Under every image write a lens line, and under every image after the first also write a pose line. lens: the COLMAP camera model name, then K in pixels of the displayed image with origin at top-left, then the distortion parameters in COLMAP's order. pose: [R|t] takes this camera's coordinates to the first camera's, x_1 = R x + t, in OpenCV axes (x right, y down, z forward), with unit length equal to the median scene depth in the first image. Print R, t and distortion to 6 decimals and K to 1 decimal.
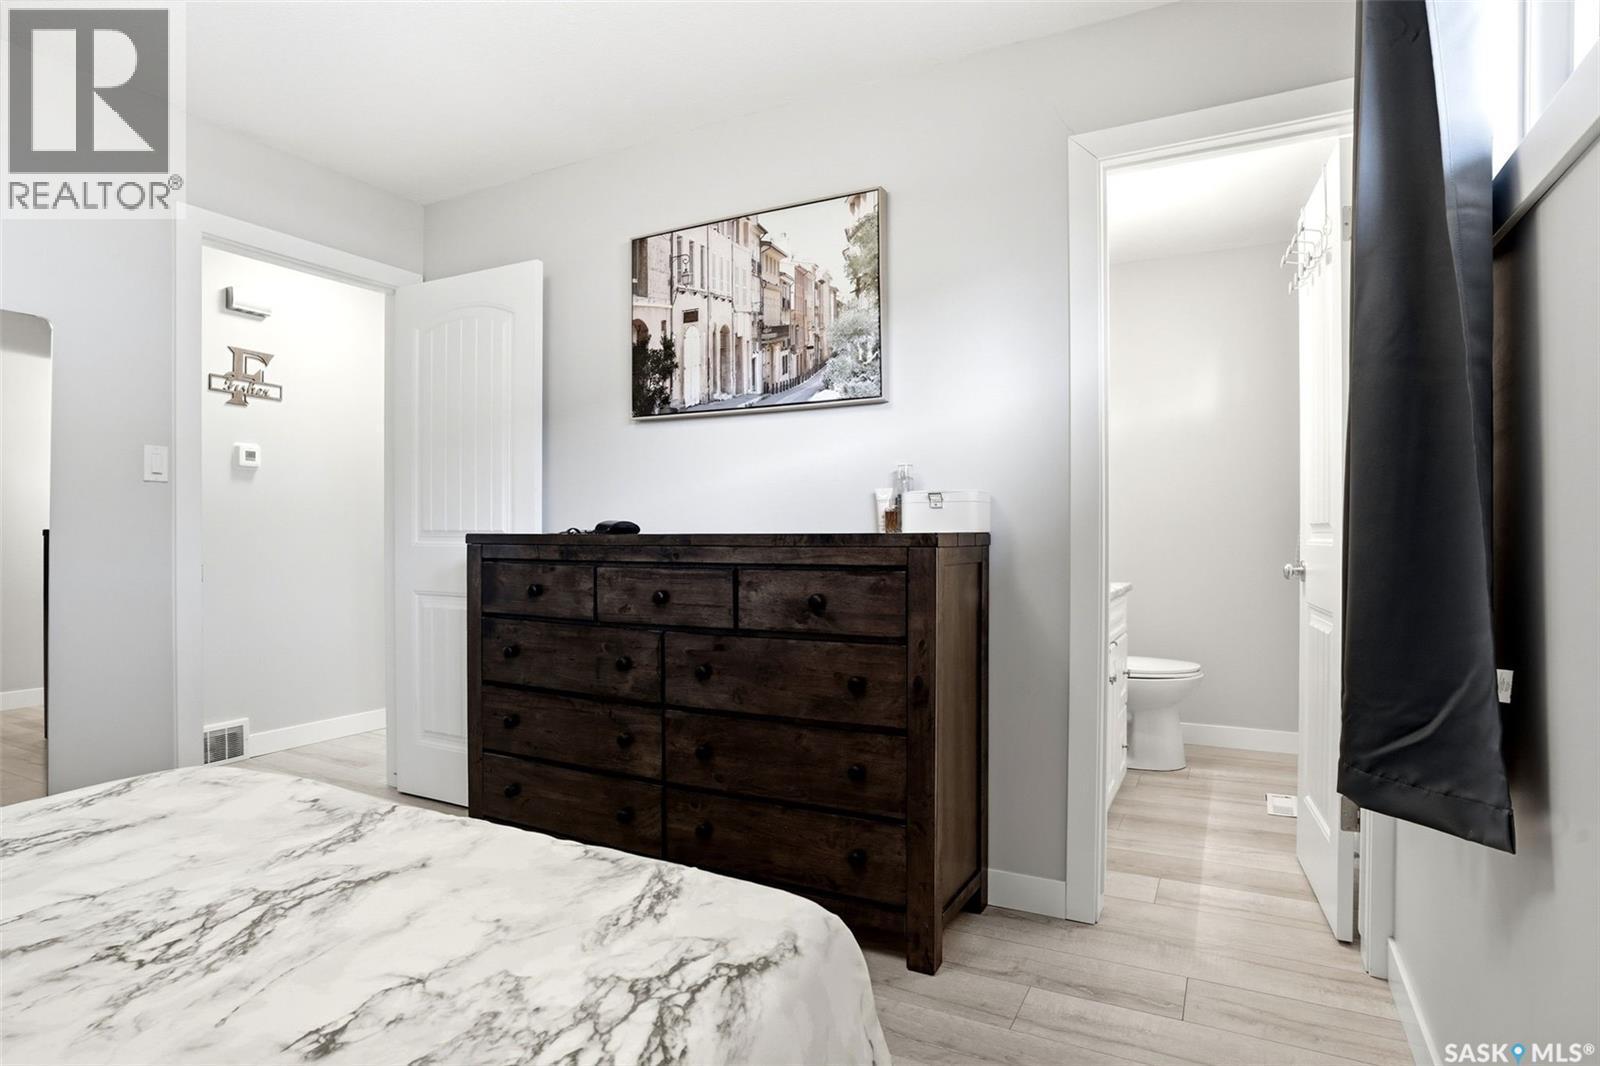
lens RADIAL K [[795.2, 0, 808.8], [0, 795.2, 533.6], [0, 0, 1]] dist [-0.083858, 0.038957]
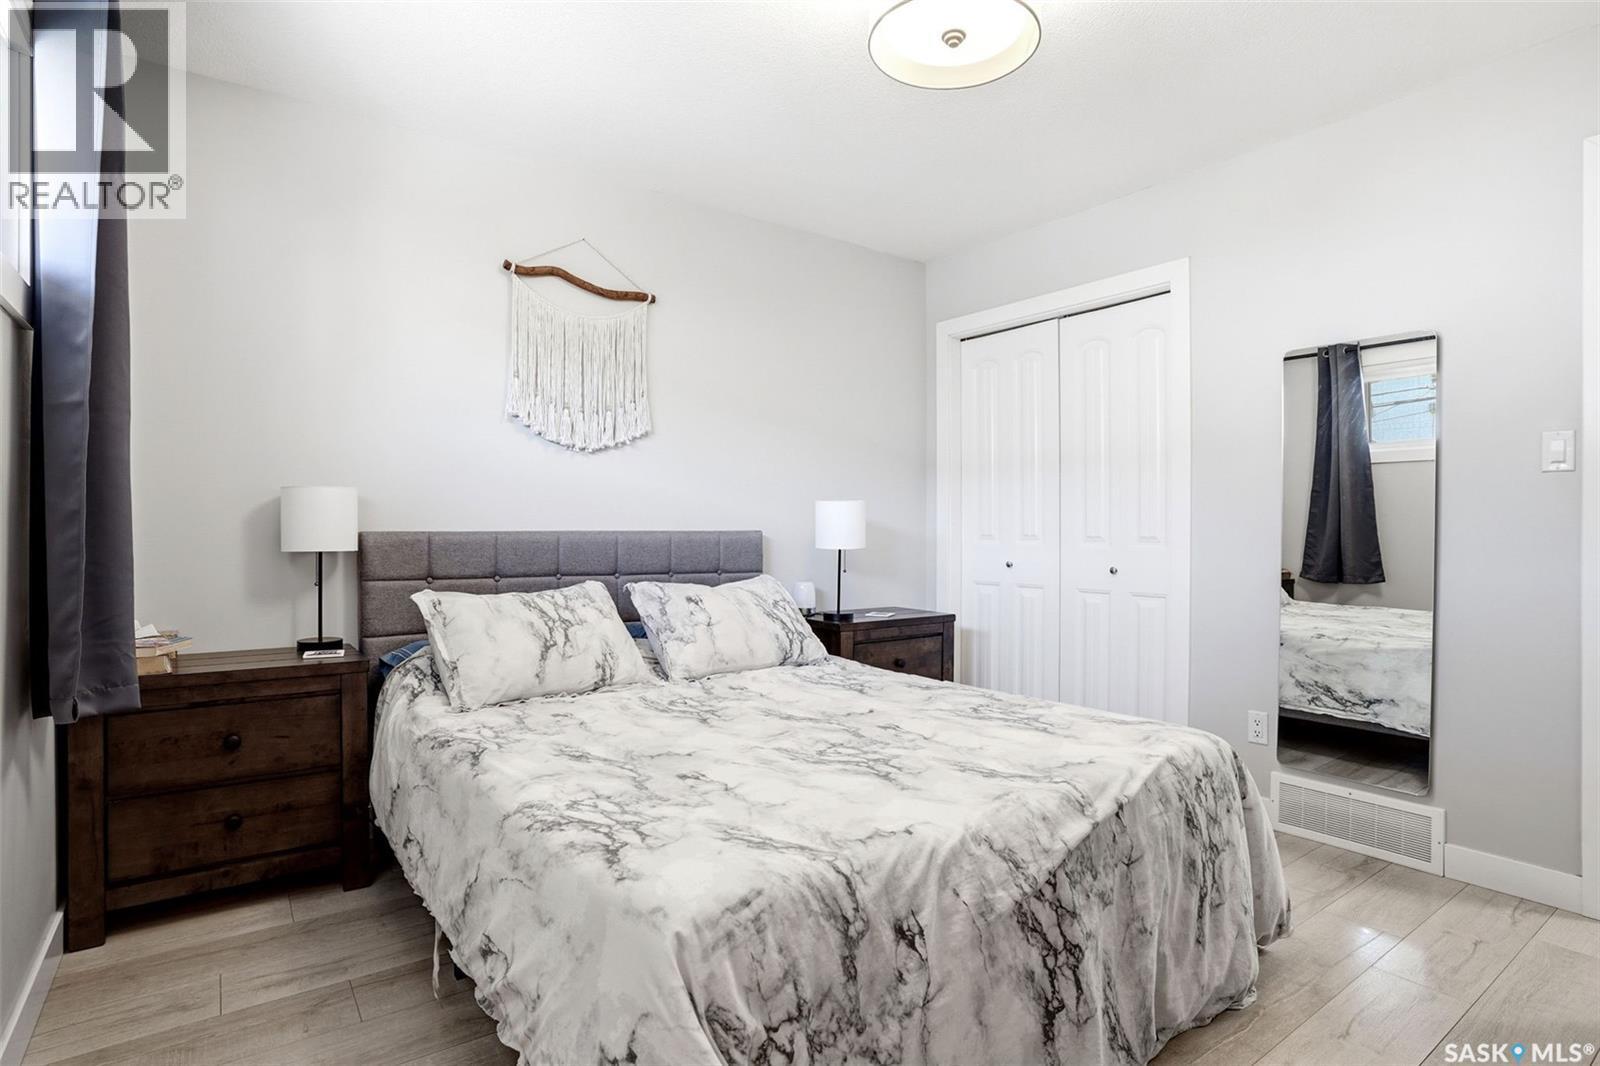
lens RADIAL K [[795.2, 0, 808.8], [0, 795.2, 533.6], [0, 0, 1]] dist [-0.083858, 0.038957]
pose [[-0.400587, 0.007291, -0.916230, 0.978683], [-0.001182, 0.999963, 0.008474, -0.005900], [0.916258, 0.004477, -0.400564, 1.774595]]
